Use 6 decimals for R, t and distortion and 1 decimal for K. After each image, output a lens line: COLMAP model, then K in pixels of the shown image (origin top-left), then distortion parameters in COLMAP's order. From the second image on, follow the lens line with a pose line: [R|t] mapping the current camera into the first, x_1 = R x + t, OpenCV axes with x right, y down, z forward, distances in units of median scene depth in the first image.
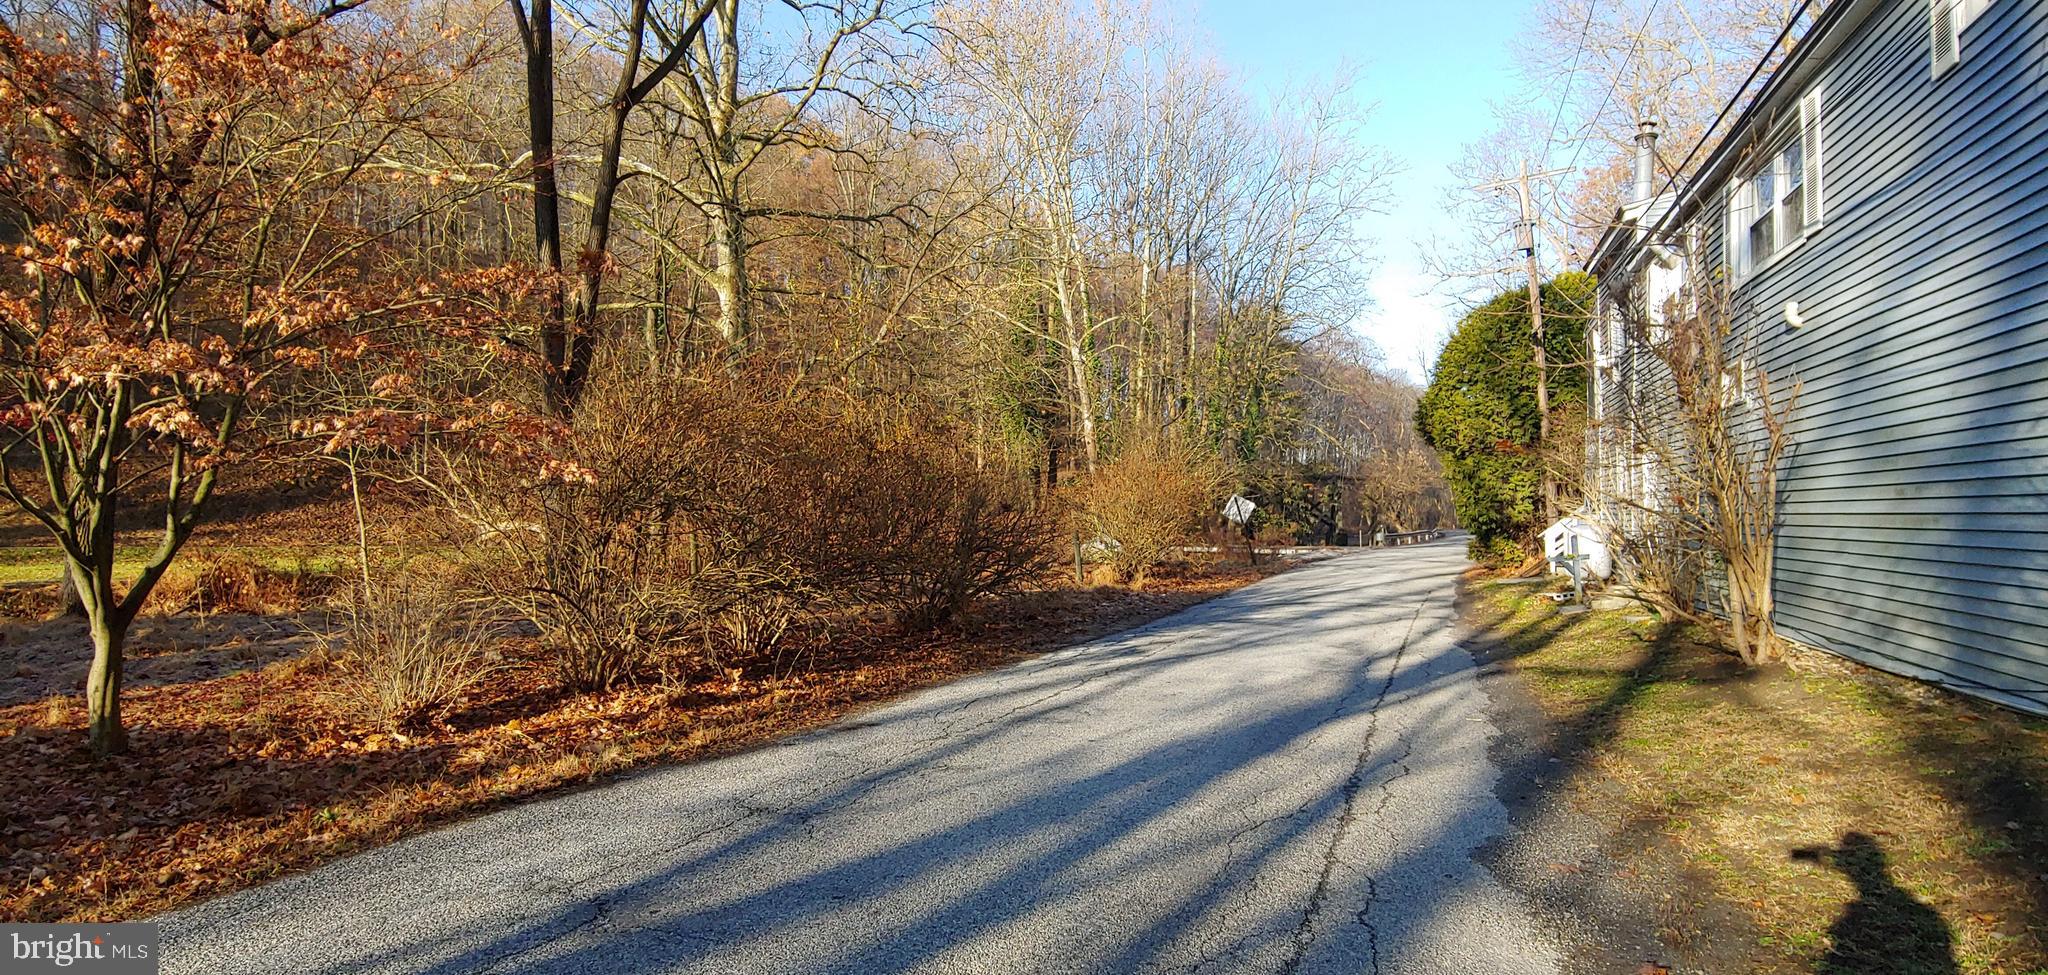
lens RADIAL K [[1039.5, 0, 1040.7], [0, 1039.5, 483.2], [0, 0, 1]] dist [-0.001542, -0.001015]
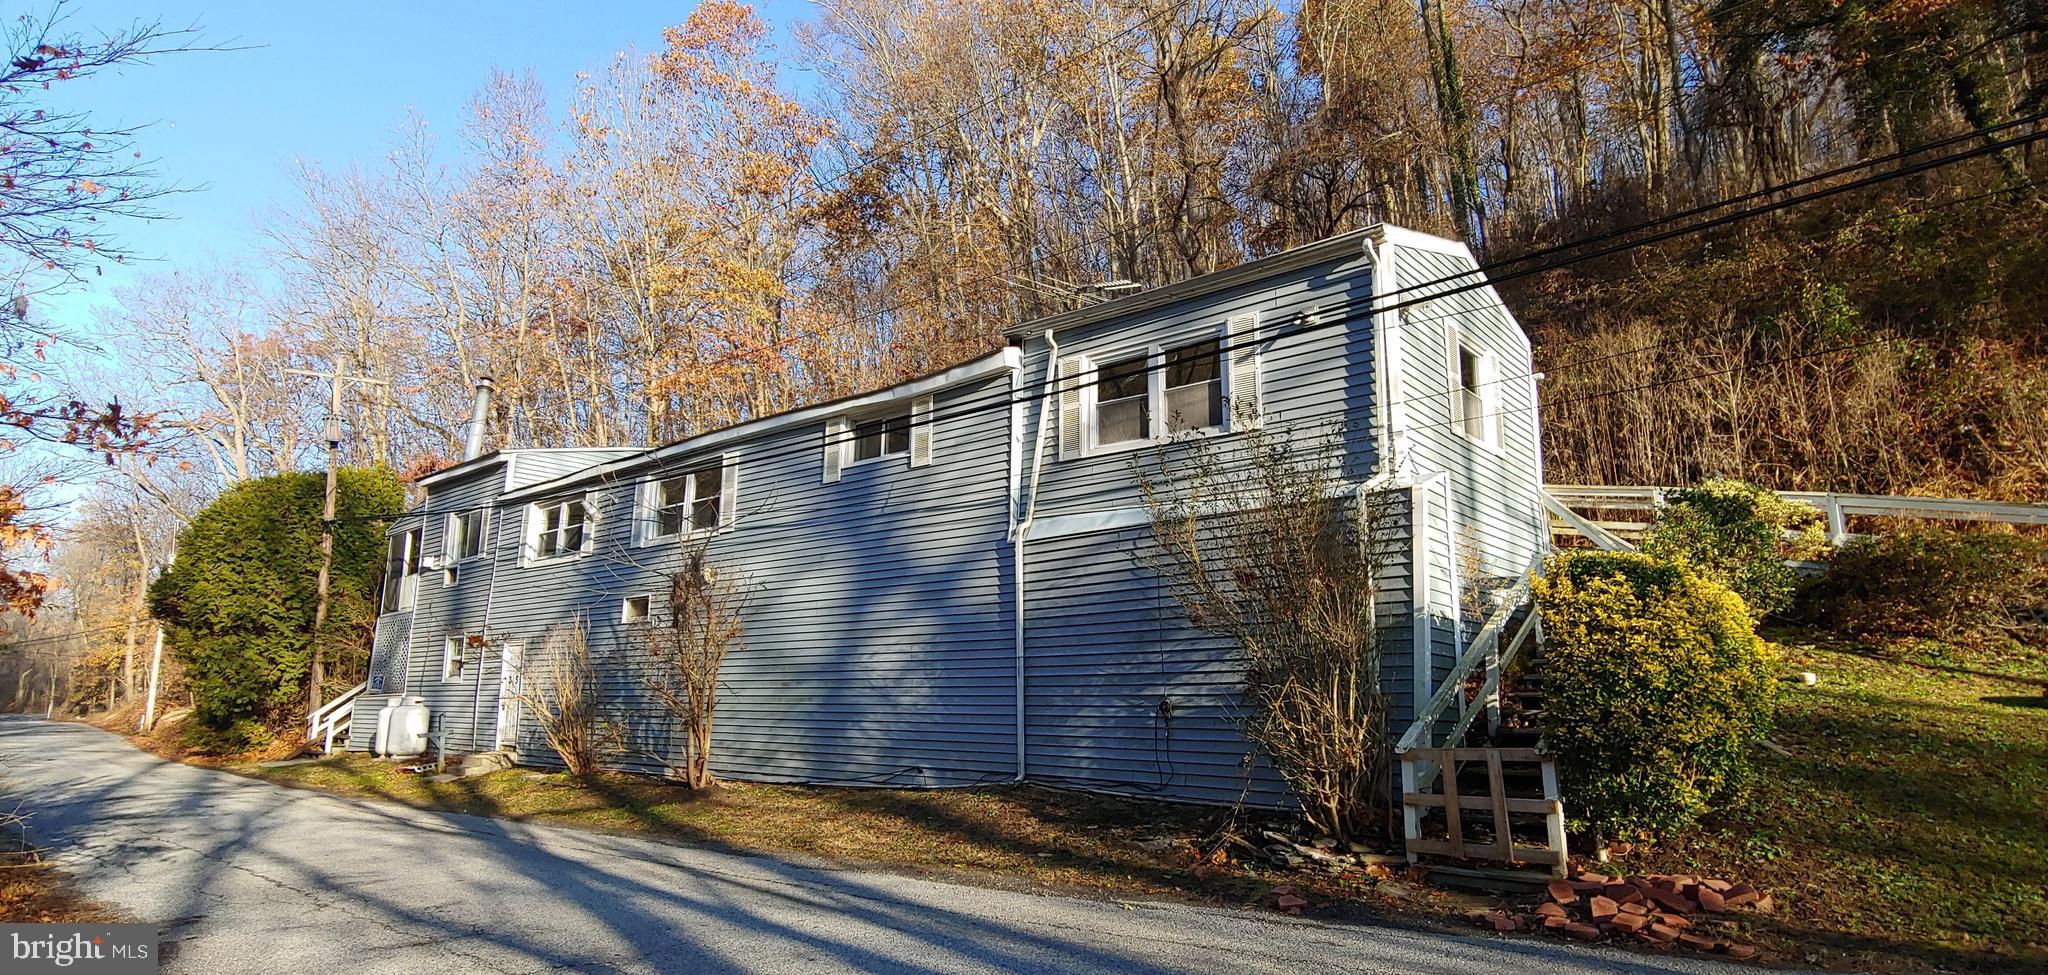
lens RADIAL K [[1039.5, 0, 1040.7], [0, 1039.5, 483.2], [0, 0, 1]] dist [-0.001542, -0.001015]
pose [[0.314127, 0.189512, 0.930274, -0.351342], [-0.028018, 0.981298, -0.190446, -0.001470], [-0.948968, 0.033759, 0.313562, -0.025485]]
